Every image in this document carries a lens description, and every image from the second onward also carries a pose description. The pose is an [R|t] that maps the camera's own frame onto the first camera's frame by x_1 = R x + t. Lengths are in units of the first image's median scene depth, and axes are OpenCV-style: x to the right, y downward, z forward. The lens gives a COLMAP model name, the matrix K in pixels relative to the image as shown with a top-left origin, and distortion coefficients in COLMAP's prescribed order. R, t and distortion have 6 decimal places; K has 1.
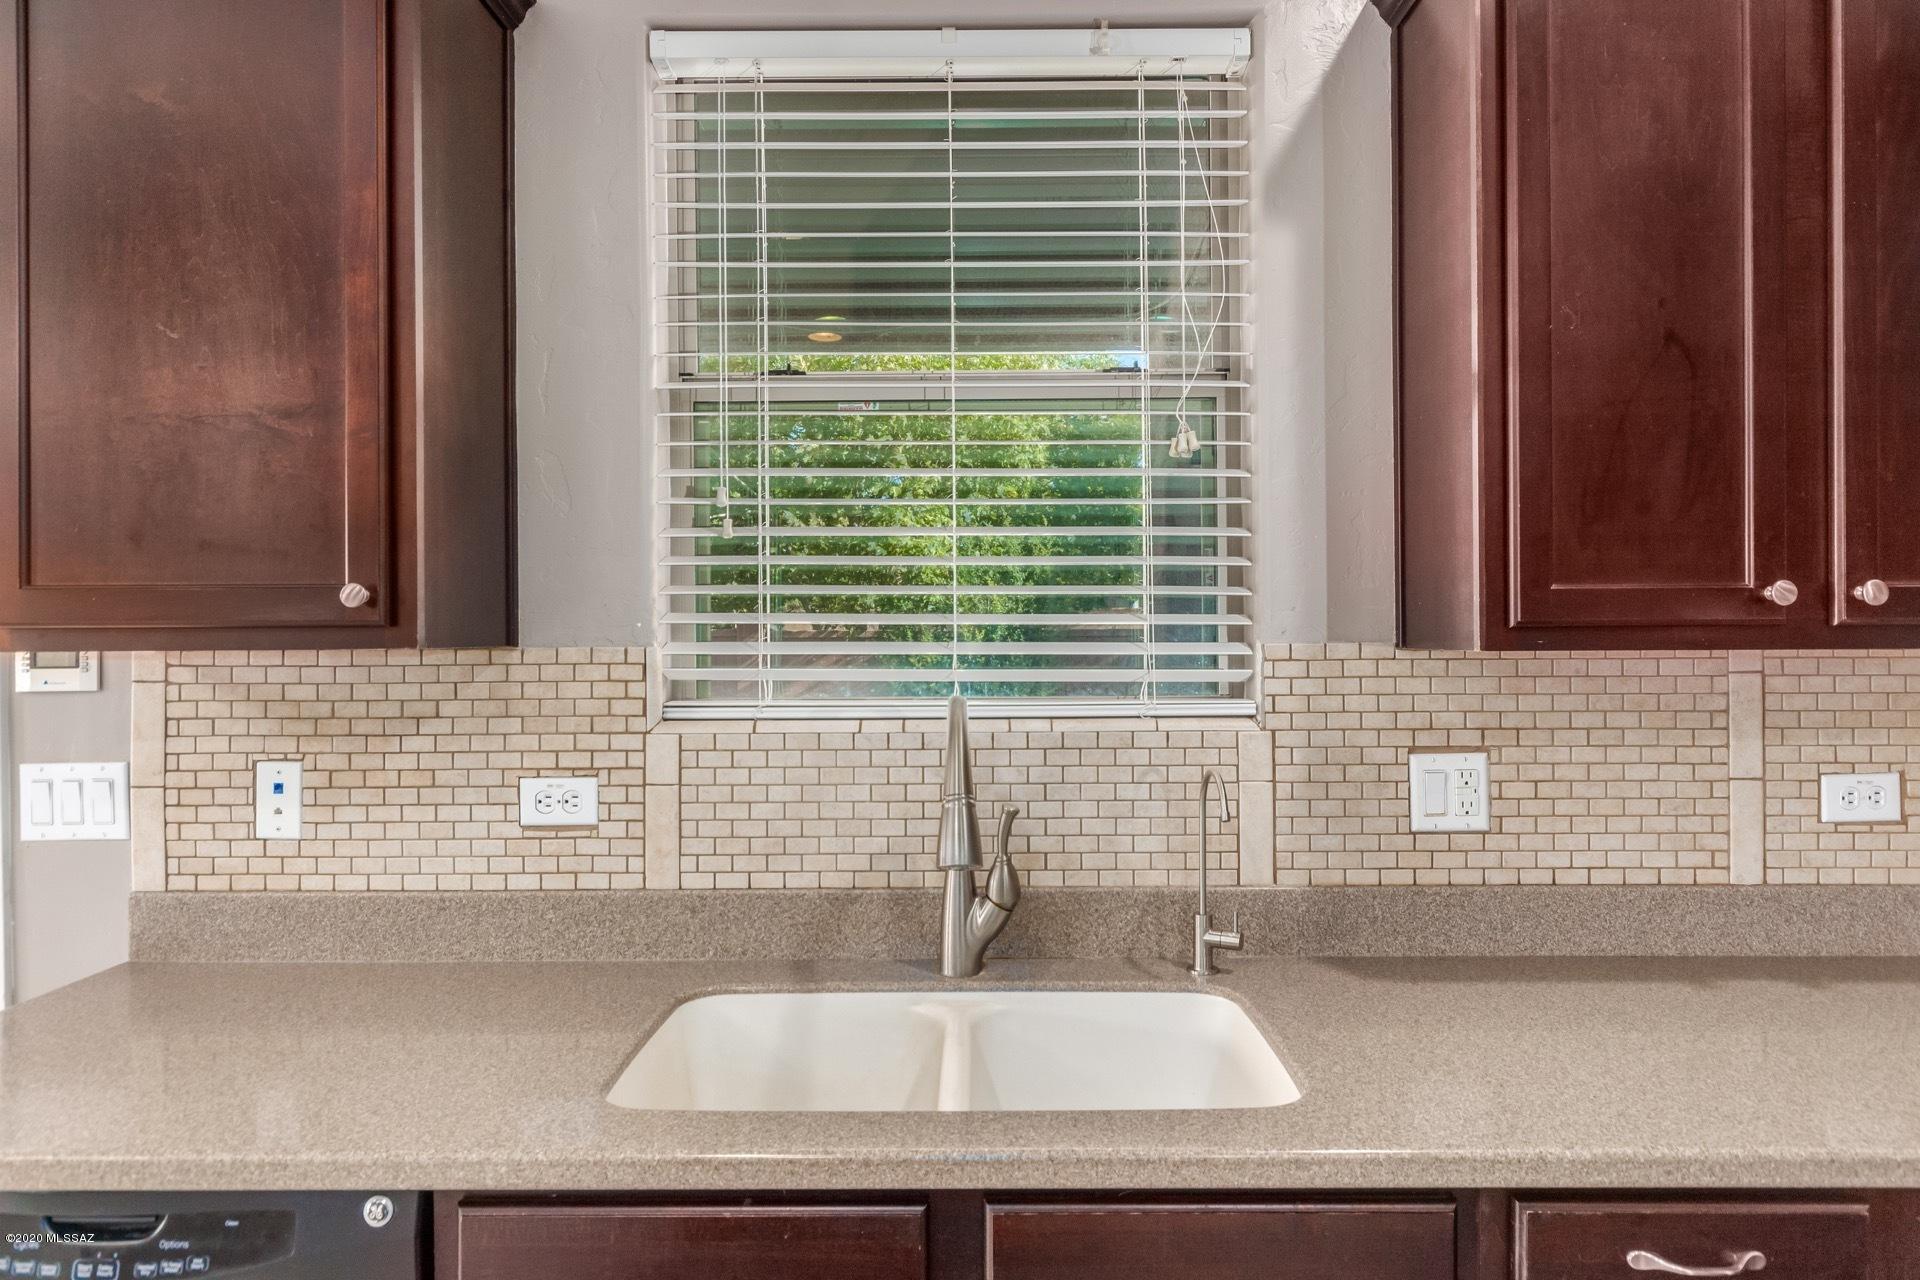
lens RADIAL K [[1181.8, 0, 973.0], [0, 1181.8, 633.4], [0, 0, 1]] dist [0.013369, -0.003291]
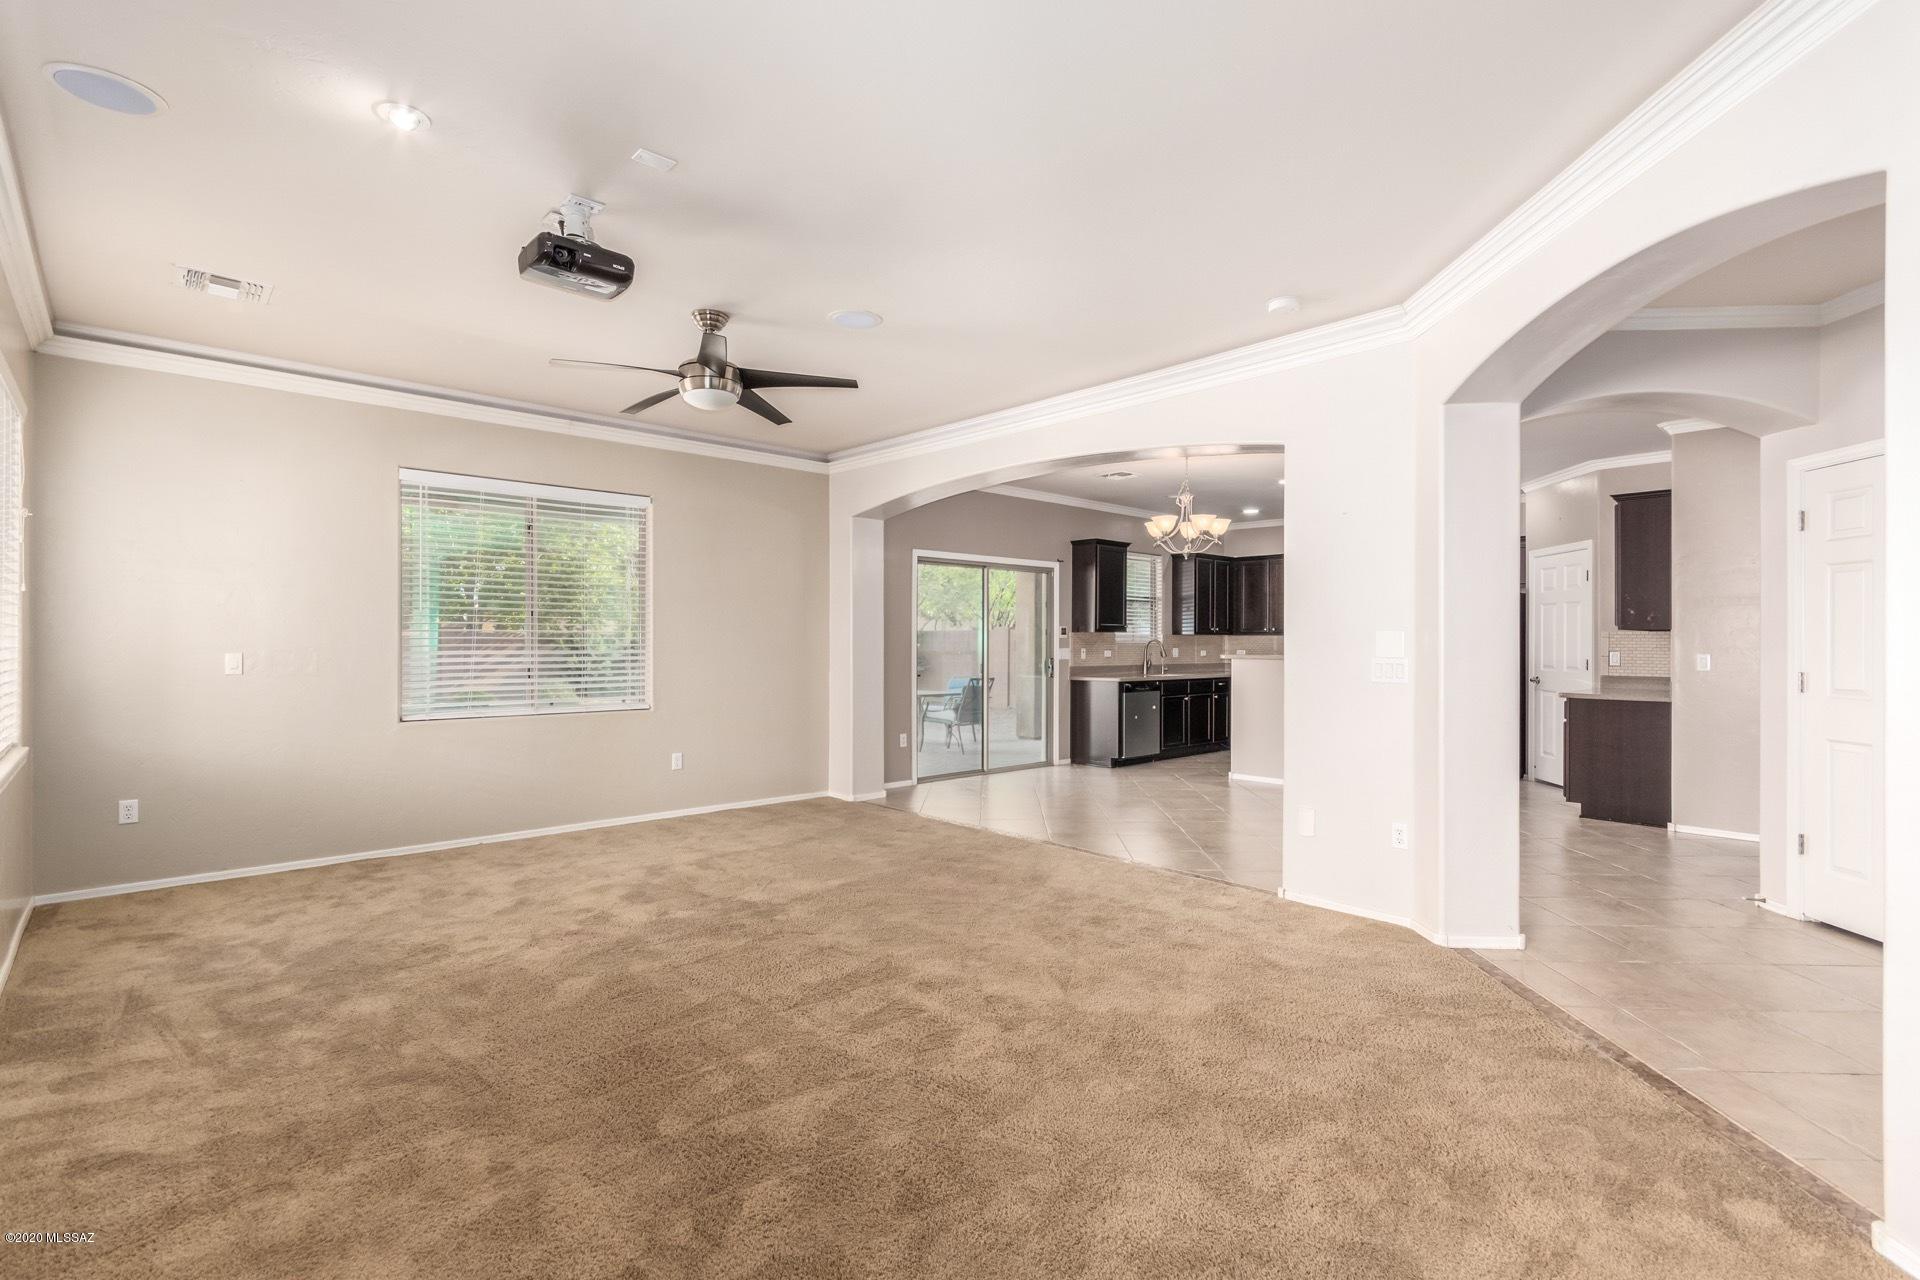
lens RADIAL K [[883.4, 0, 970.9], [0, 883.4, 640.5], [0, 0, 1]] dist [-0.003179, 0.001049]
pose [[0.726035, 0.010747, 0.687573, -4.796598], [-0.007667, 0.999942, -0.007533, 0.108207], [-0.687615, 0.000197, 0.726076, -2.438074]]
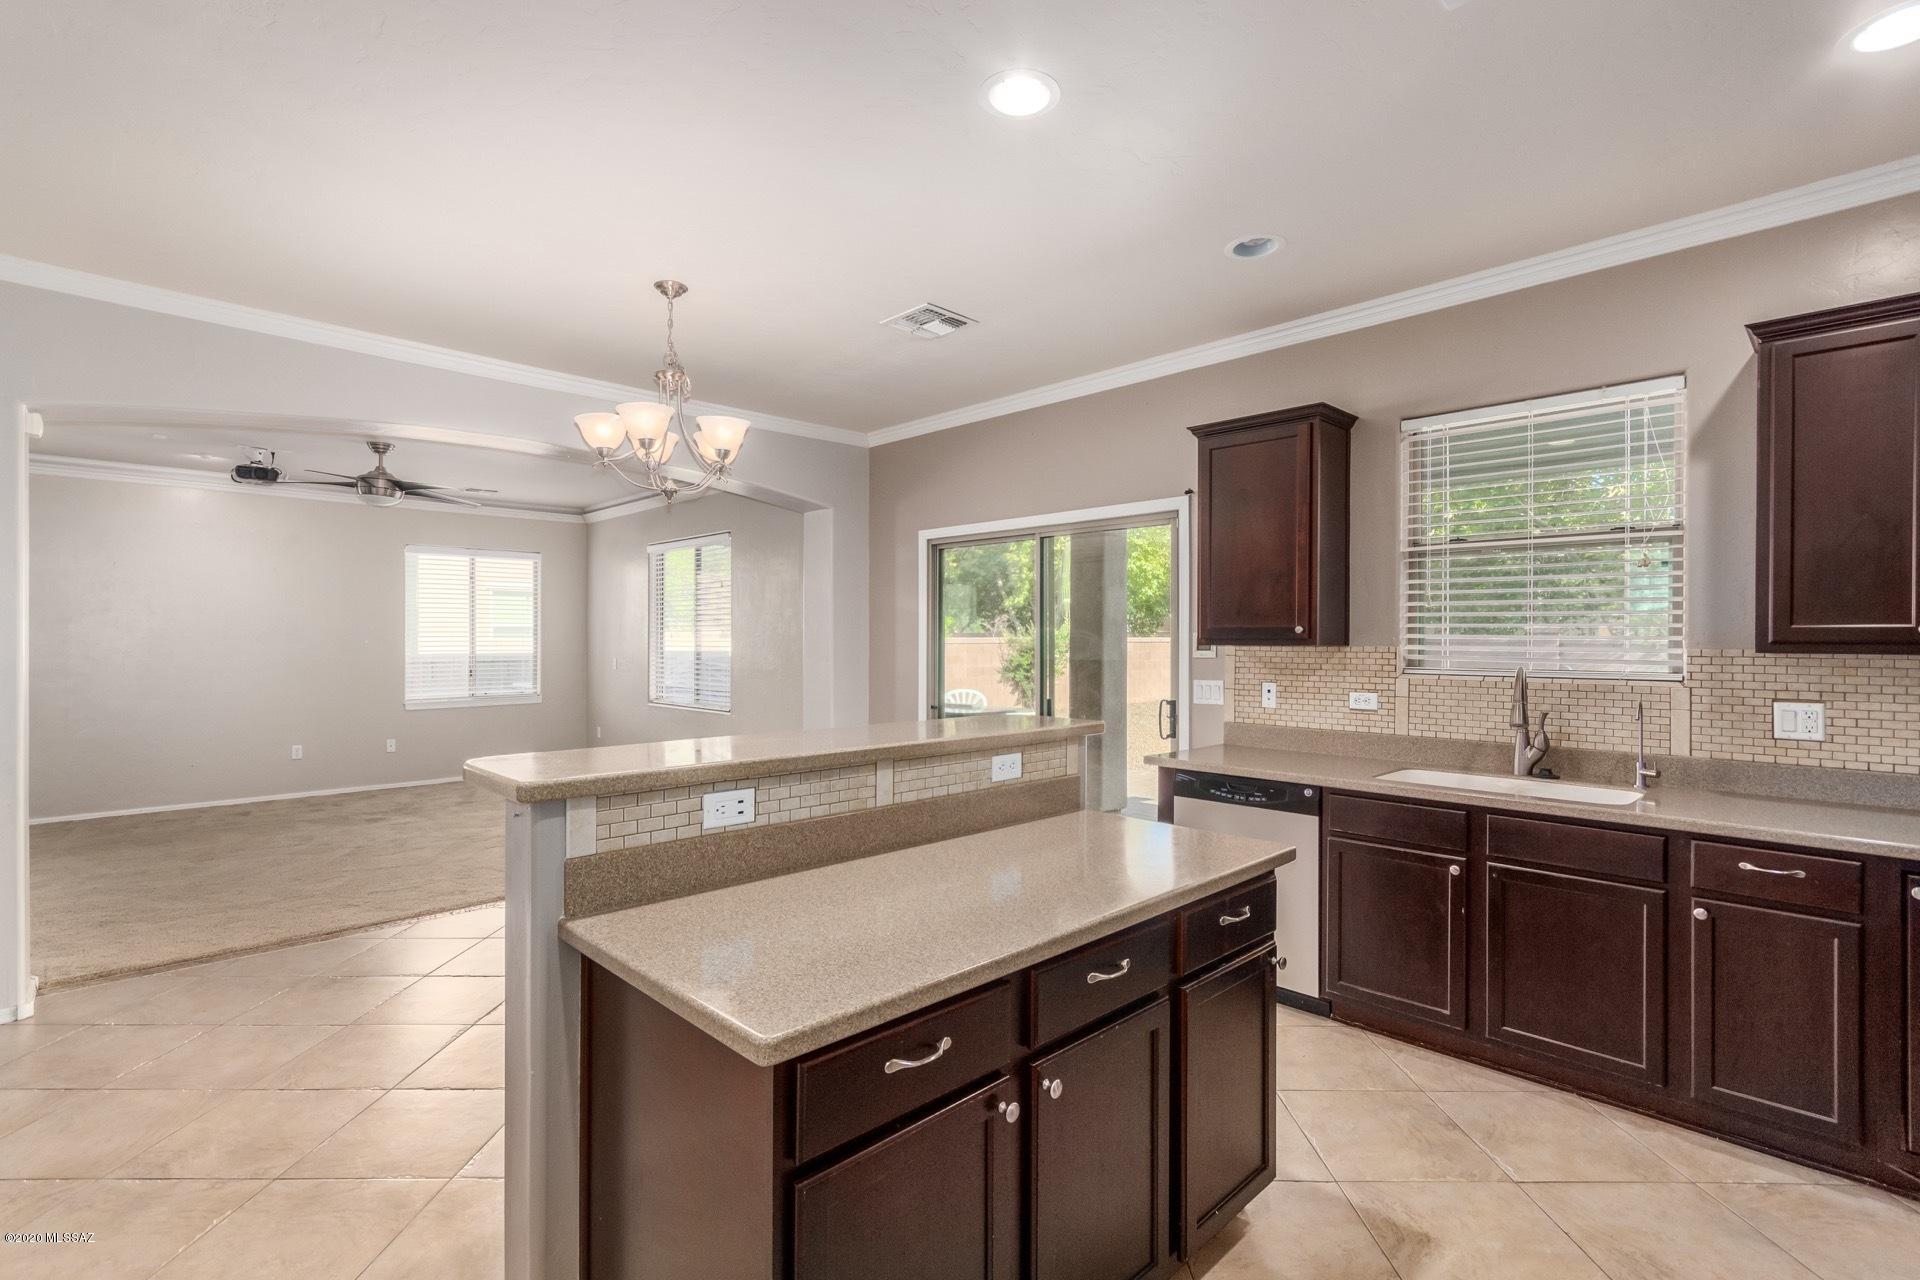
lens RADIAL K [[883.4, 0, 953.2], [0, 883.4, 649.0], [0, 0, 1]] dist [-0.003179, 0.001049]
pose [[0.697563, 0.016821, -0.716326, 0.474140], [-0.006402, 0.999831, 0.017243, -0.011398], [0.716494, -0.007442, 0.697553, -1.168019]]
